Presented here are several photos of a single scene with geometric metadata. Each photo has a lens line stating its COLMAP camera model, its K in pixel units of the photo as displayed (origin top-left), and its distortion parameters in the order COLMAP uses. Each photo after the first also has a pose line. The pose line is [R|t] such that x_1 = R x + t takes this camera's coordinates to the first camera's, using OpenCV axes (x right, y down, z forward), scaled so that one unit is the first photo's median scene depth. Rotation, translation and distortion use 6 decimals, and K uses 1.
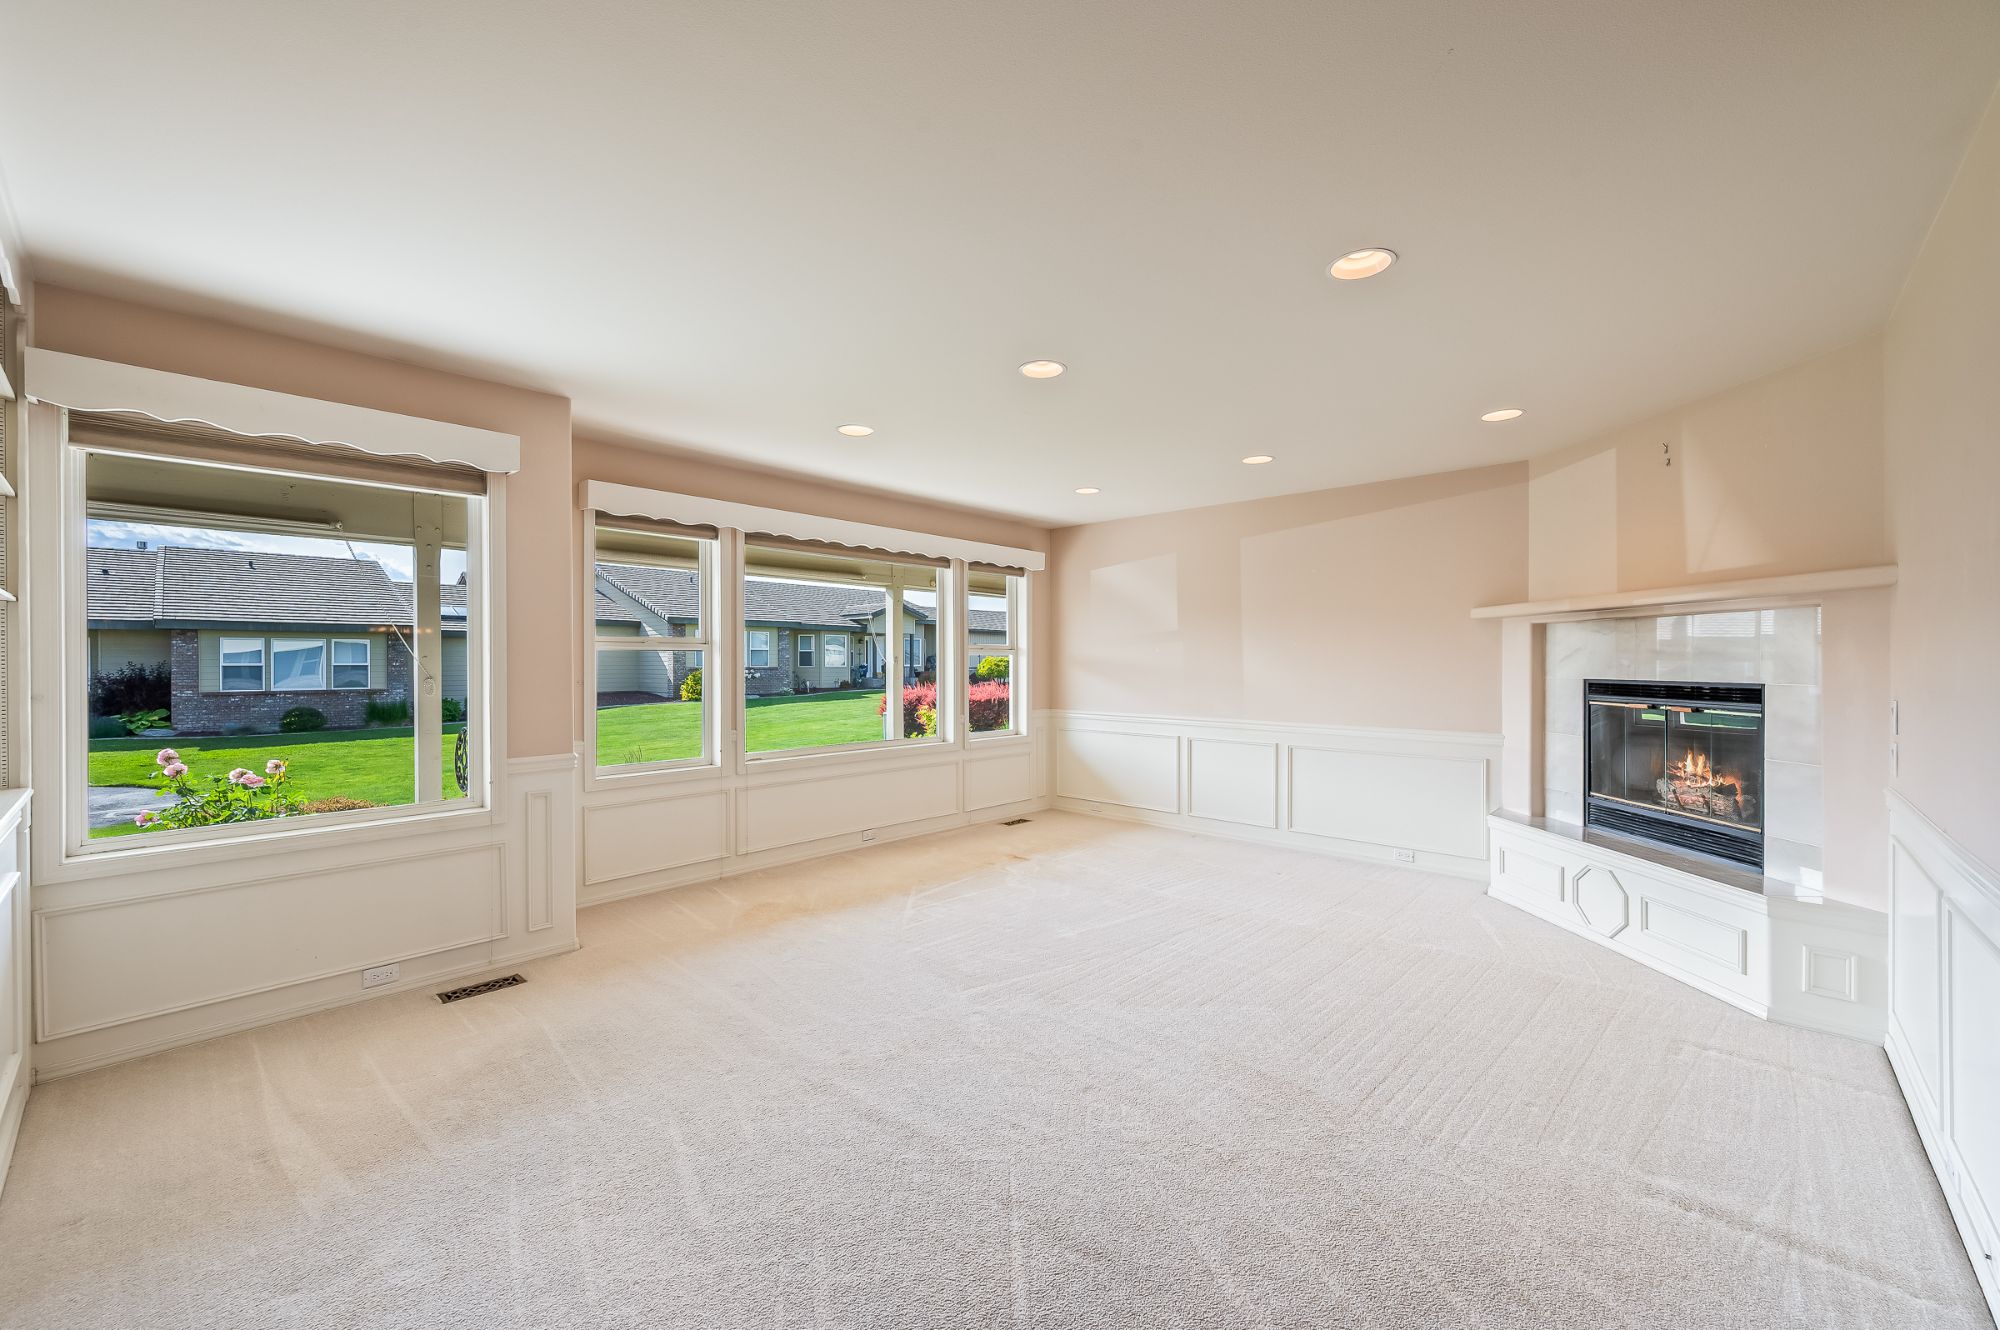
lens RADIAL K [[801.5, 0, 1000.2], [0, 801.5, 658.1], [0, 0, 1]] dist [-0.003309, 0.000609]
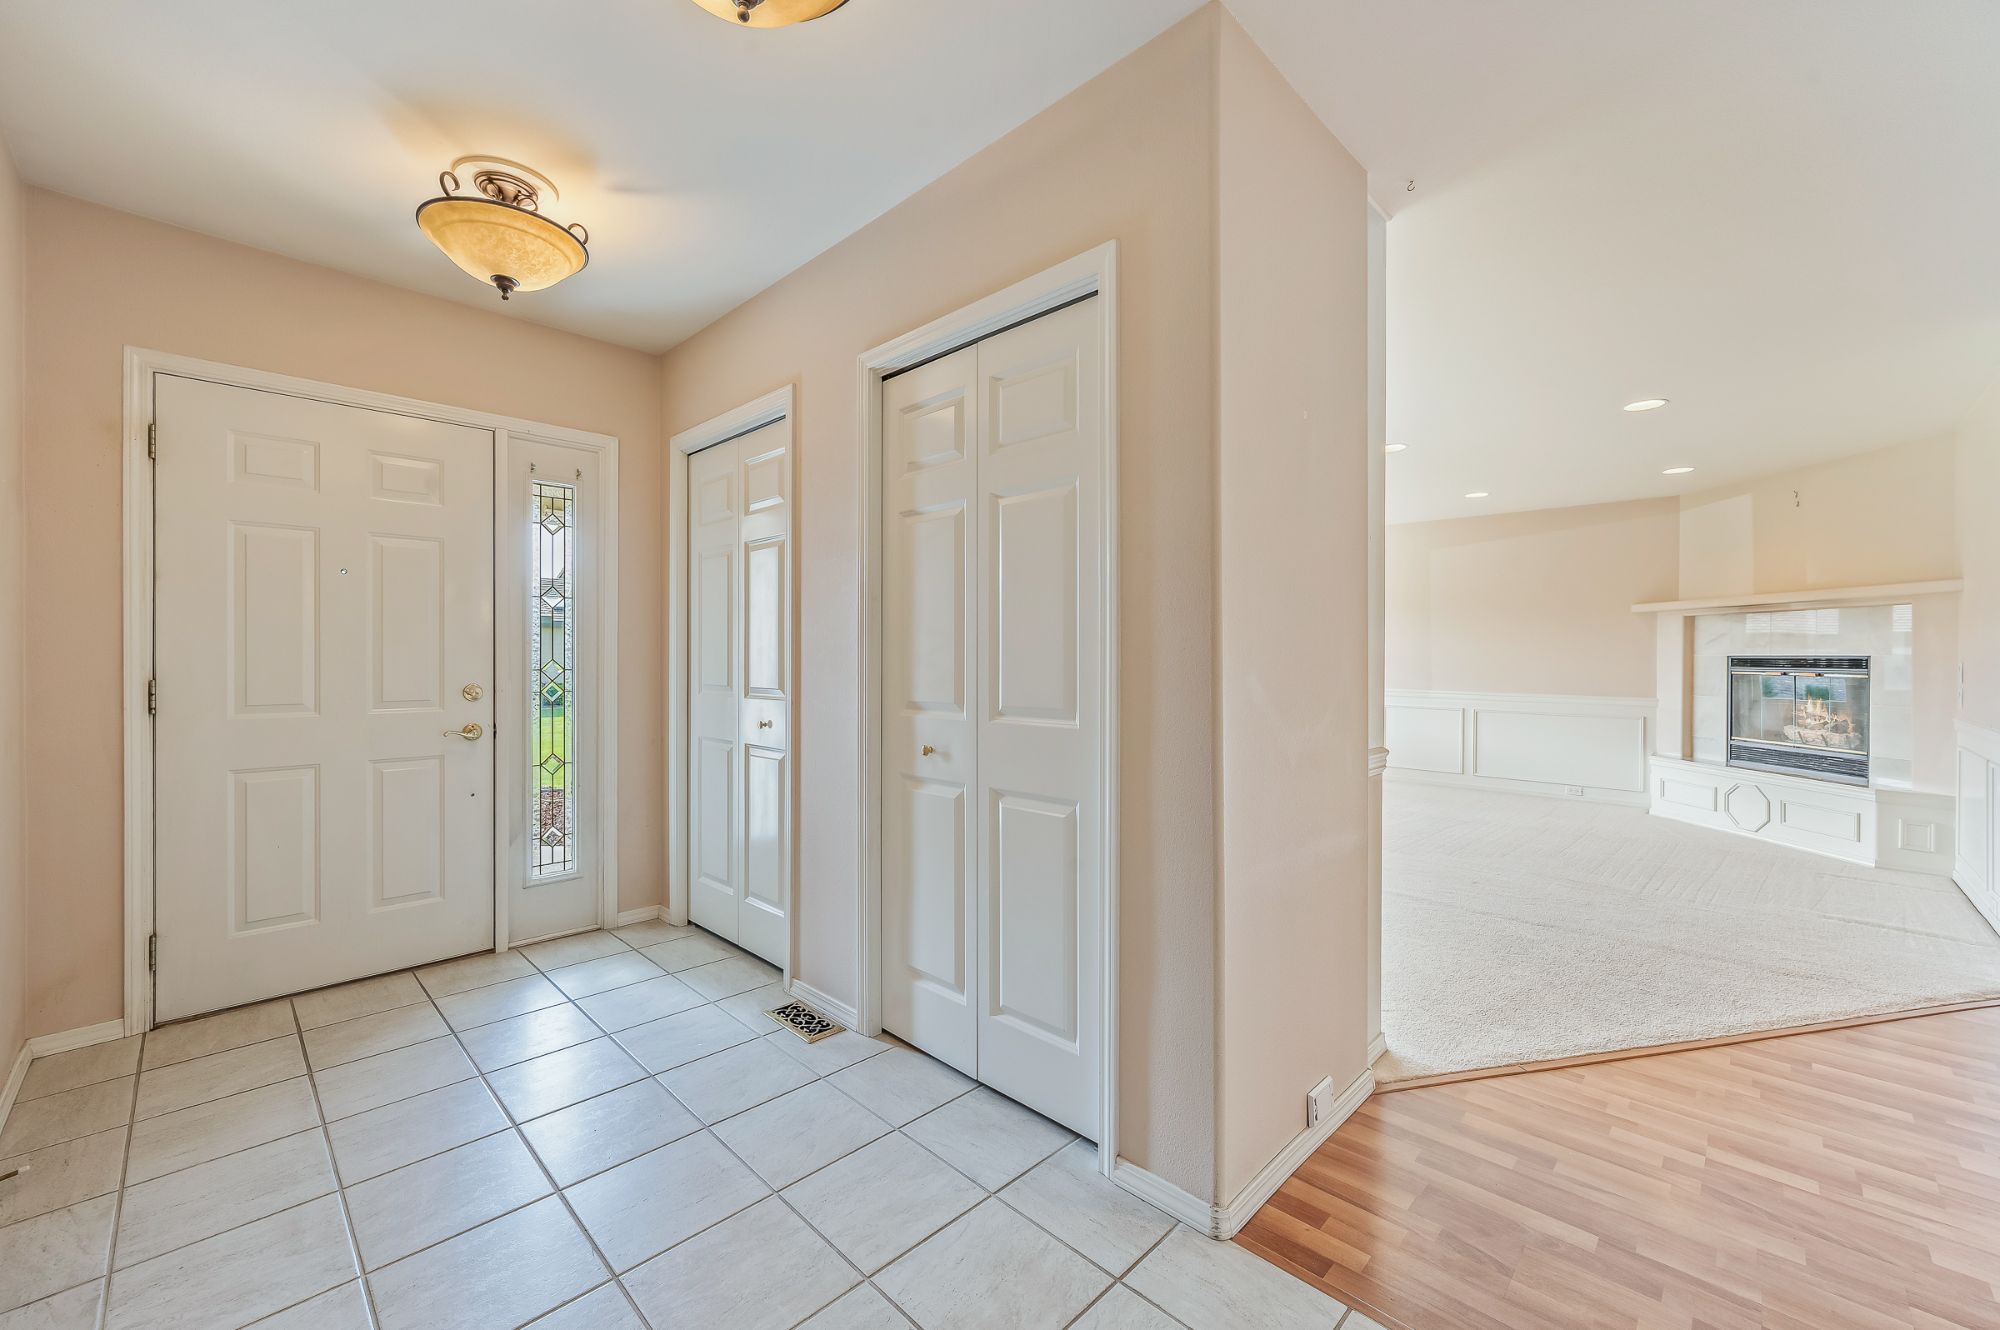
lens RADIAL K [[801.5, 0, 993.5], [0, 801.5, 659.0], [0, 0, 1]] dist [-0.003309, 0.000609]
pose [[0.999315, -0.004110, -0.036790, -0.533615], [0.004392, 0.999961, 0.007604, 0.016894], [0.036757, -0.007761, 0.999294, -0.471803]]
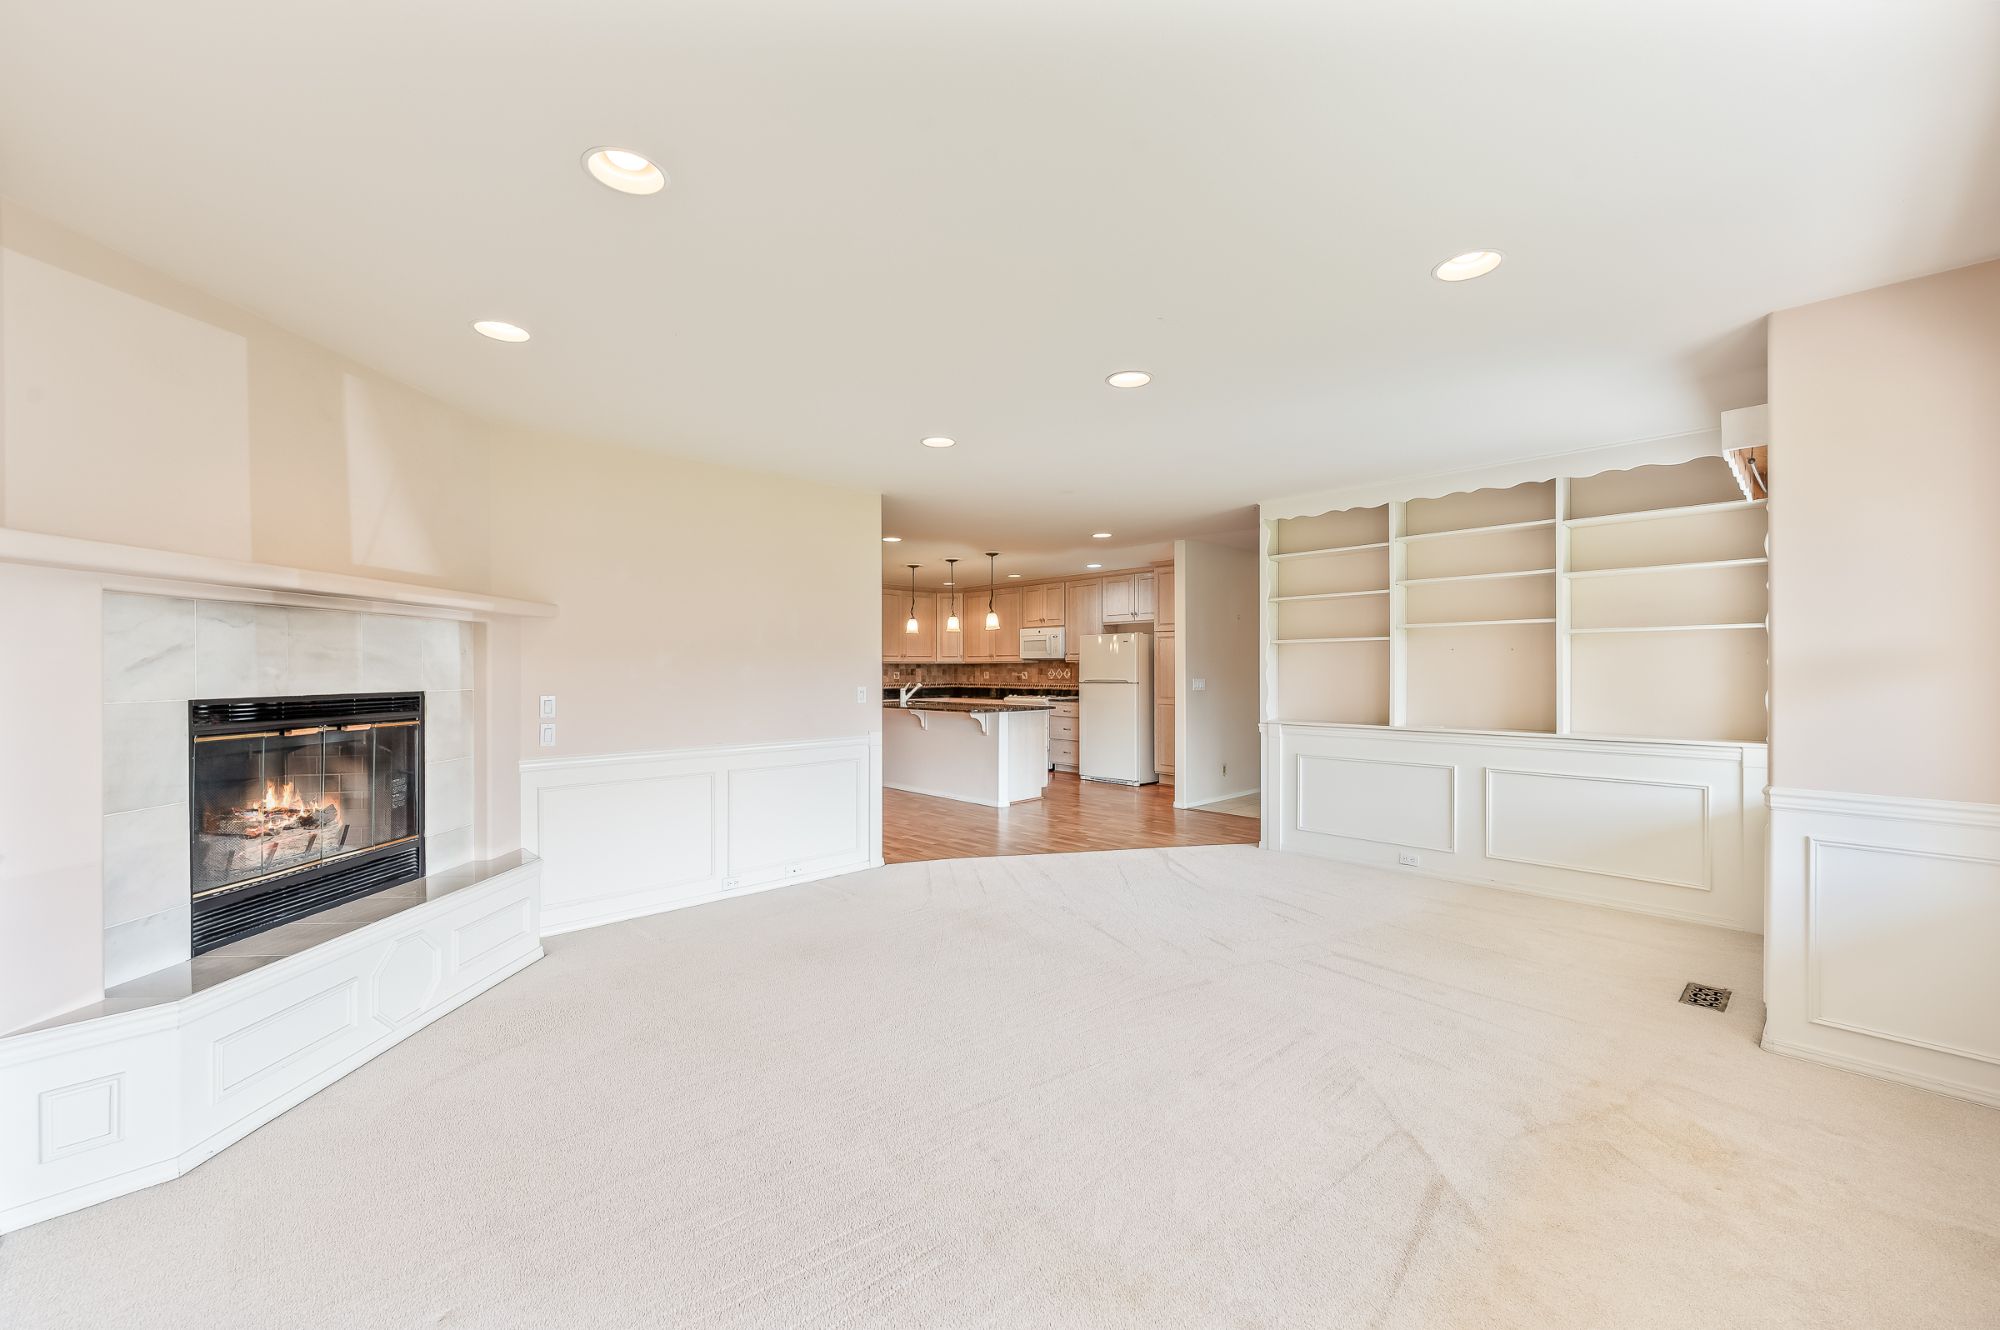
lens RADIAL K [[801.5, 0, 1002.4], [0, 801.5, 664.7], [0, 0, 1]] dist [-0.003309, 0.000609]
pose [[-0.998458, 0.000325, 0.055505, 0.135235], [0.000002, 0.999983, -0.005821, 0.004049], [-0.055506, -0.005812, -0.998441, 1.704331]]
